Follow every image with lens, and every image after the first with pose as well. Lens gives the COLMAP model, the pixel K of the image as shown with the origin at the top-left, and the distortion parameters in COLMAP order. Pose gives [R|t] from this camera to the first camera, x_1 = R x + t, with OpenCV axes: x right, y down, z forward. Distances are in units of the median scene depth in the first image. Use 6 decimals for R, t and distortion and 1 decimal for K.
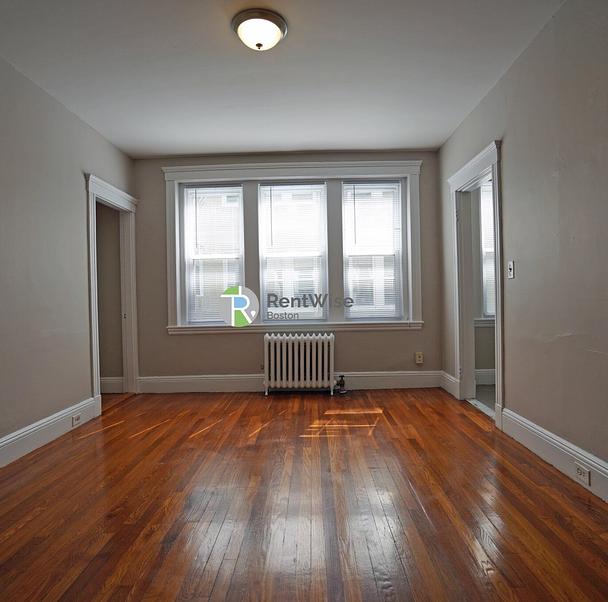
lens RADIAL K [[416.2, 0, 304.0], [0, 416.2, 301.0], [0, 0, 1]] dist [-0.048492, 0.002698]
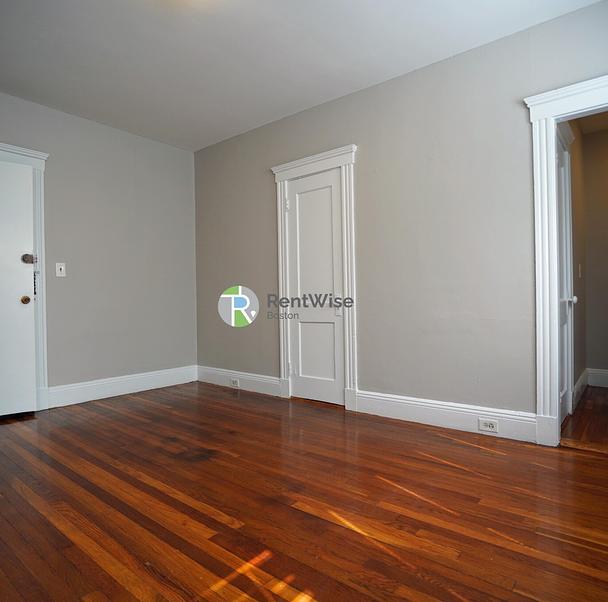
lens RADIAL K [[416.2, 0, 304.0], [0, 416.2, 301.0], [0, 0, 1]] dist [-0.048492, 0.002698]
pose [[-0.617113, 0.027418, -0.786397, 0.328311], [0.026612, 0.999548, 0.013966, 0.022533], [0.786425, -0.012309, -0.617563, 1.303370]]
